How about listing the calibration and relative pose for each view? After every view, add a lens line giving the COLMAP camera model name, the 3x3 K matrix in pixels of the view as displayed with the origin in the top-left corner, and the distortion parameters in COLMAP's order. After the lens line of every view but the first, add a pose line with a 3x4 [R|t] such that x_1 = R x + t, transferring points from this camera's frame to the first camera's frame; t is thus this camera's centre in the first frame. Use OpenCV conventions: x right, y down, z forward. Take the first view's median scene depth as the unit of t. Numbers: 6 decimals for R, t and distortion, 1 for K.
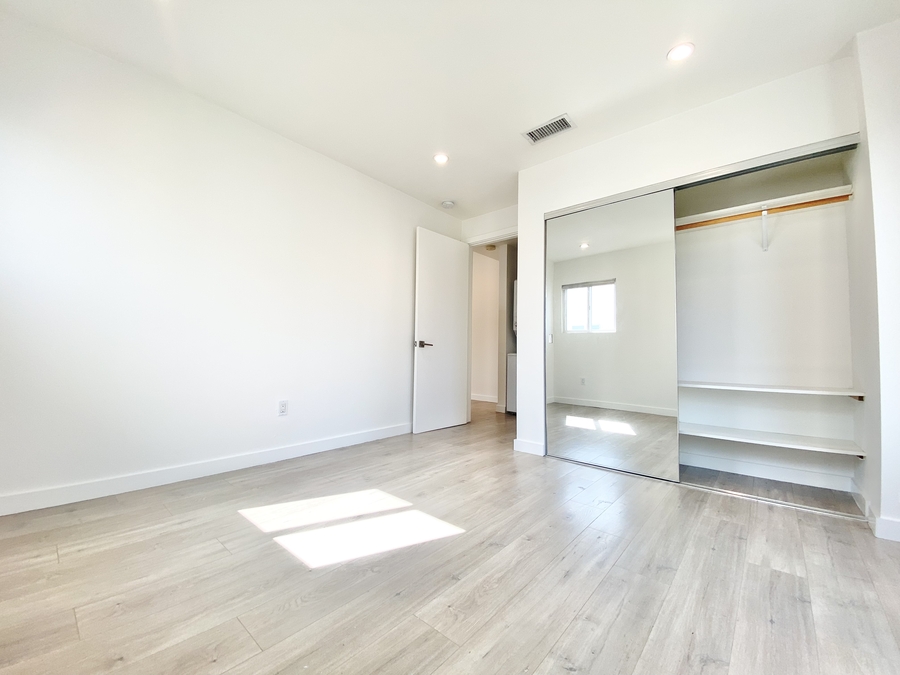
lens RADIAL K [[366.7, 0, 447.6], [0, 366.7, 338.5], [0, 0, 1]] dist [0.001863, -0.013028]
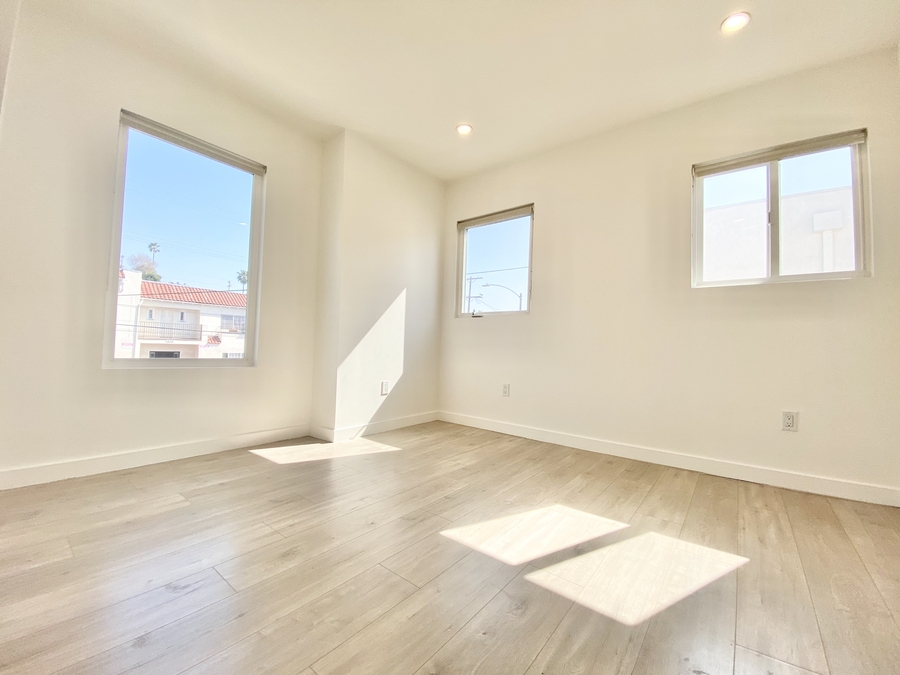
lens RADIAL K [[366.7, 0, 447.6], [0, 366.7, 338.5], [0, 0, 1]] dist [0.001863, -0.013028]
pose [[-0.997618, -0.051511, -0.045882, 0.104110], [-0.048030, 0.996102, -0.073986, 0.144778], [0.049514, -0.071606, -0.996203, 2.181770]]
